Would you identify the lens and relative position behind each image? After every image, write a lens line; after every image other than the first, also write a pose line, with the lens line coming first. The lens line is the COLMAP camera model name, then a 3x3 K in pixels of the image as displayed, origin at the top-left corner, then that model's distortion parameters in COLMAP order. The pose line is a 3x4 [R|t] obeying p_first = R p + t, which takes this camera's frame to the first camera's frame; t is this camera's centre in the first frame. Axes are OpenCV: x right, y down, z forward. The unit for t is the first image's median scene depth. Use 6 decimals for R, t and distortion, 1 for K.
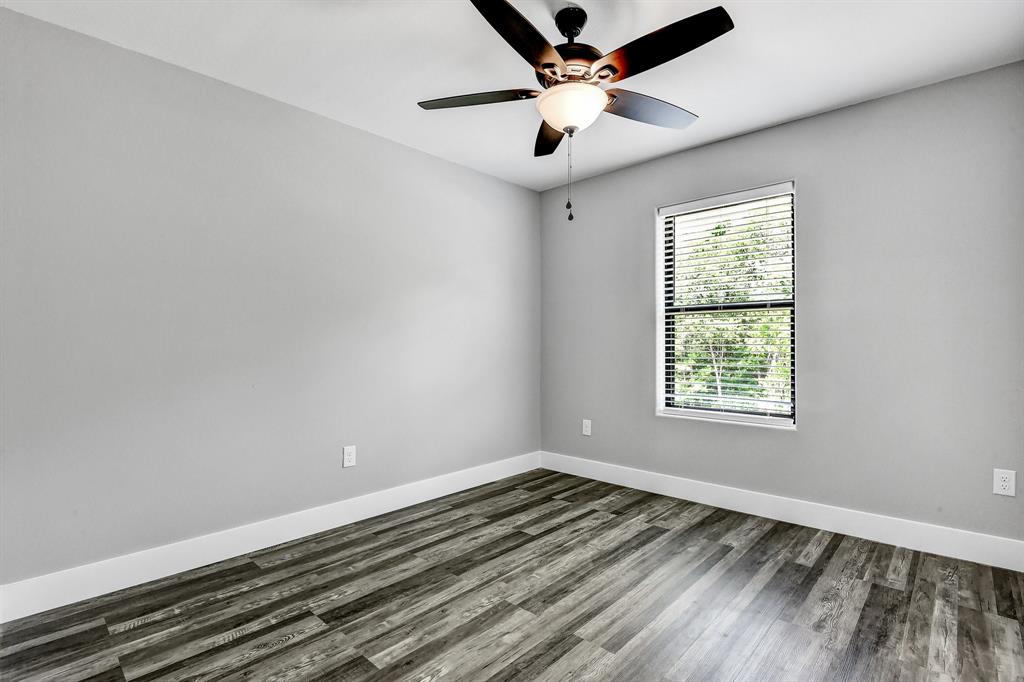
lens RADIAL K [[488.2, 0, 510.3], [0, 488.2, 346.0], [0, 0, 1]] dist [-0.003409, -0.011082]
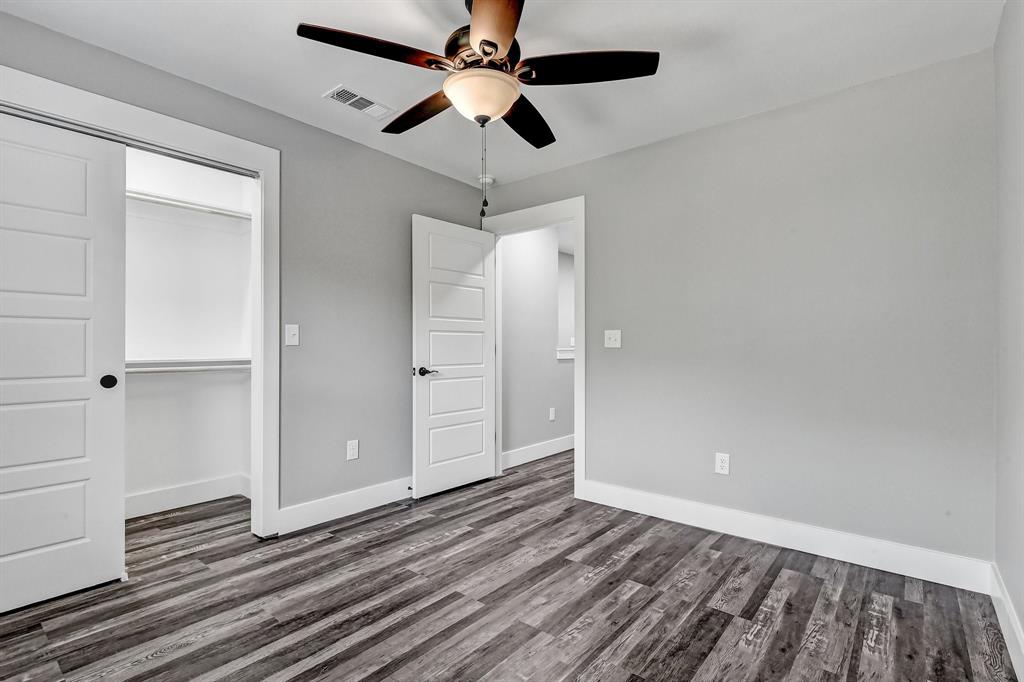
lens RADIAL K [[488.2, 0, 510.3], [0, 488.2, 346.0], [0, 0, 1]] dist [-0.003409, -0.011082]
pose [[-0.997874, 0.000294, -0.065170, 0.138115], [0.000333, 1.000000, -0.000598, -0.007752], [0.065170, -0.000618, -0.997874, 2.029362]]
